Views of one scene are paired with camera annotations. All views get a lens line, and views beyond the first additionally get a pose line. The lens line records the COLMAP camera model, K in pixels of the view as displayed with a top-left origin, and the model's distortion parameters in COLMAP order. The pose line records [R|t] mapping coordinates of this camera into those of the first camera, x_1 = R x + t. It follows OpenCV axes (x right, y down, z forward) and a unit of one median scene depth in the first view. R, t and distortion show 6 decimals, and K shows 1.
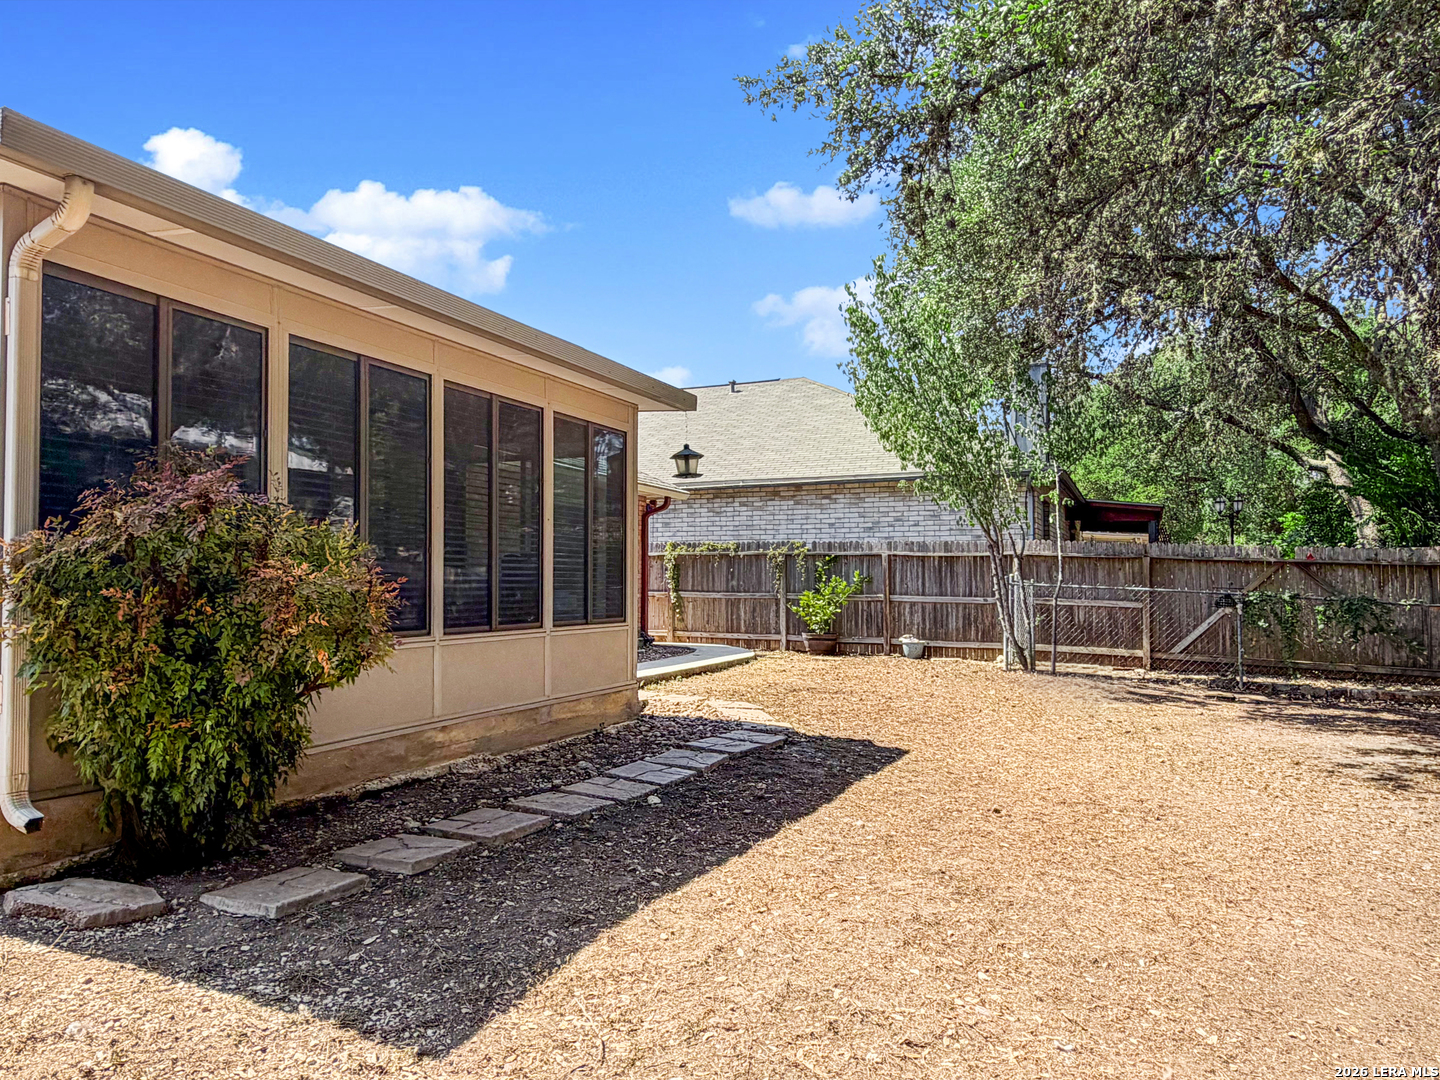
lens RADIAL K [[1001.7, 0, 720.0], [0, 1001.7, 540.0], [0, 0, 1]] dist [0.005174, 0.003073]
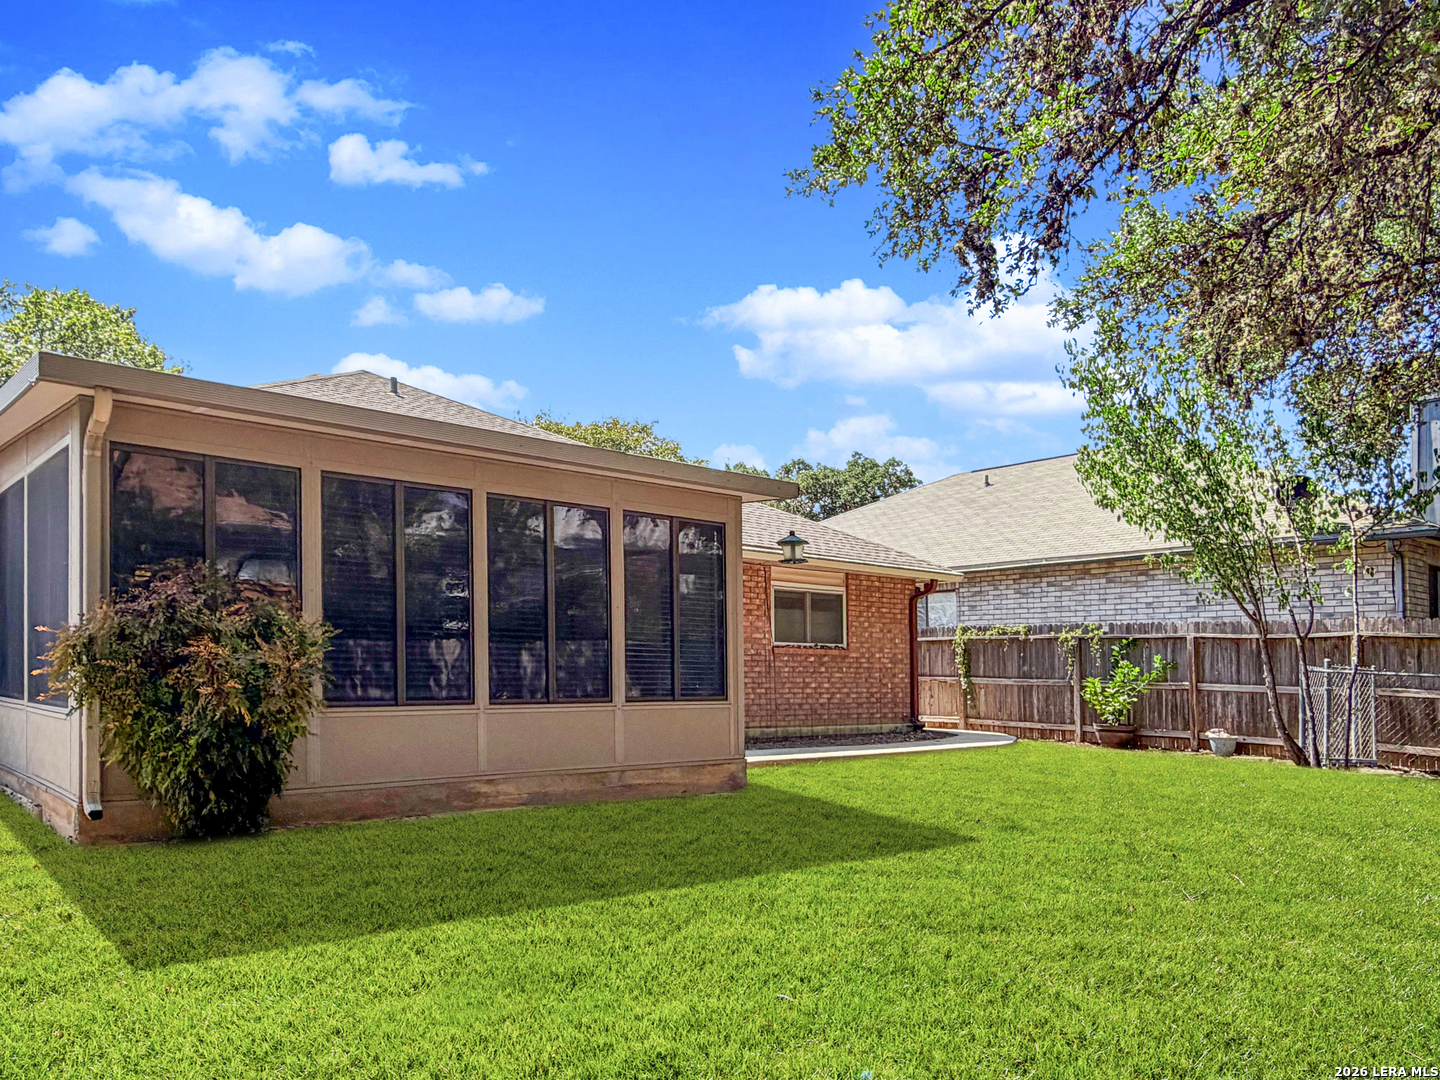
lens RADIAL K [[1040.8, 0, 719.2], [0, 1040.8, 662.4], [0, 0, 1]] dist [0.008334, 0.001414]
pose [[0.903690, 0.003326, -0.428175, 0.181883], [0.011622, 0.999411, 0.032292, 0.002288], [0.428030, -0.034158, 0.903119, -0.005296]]
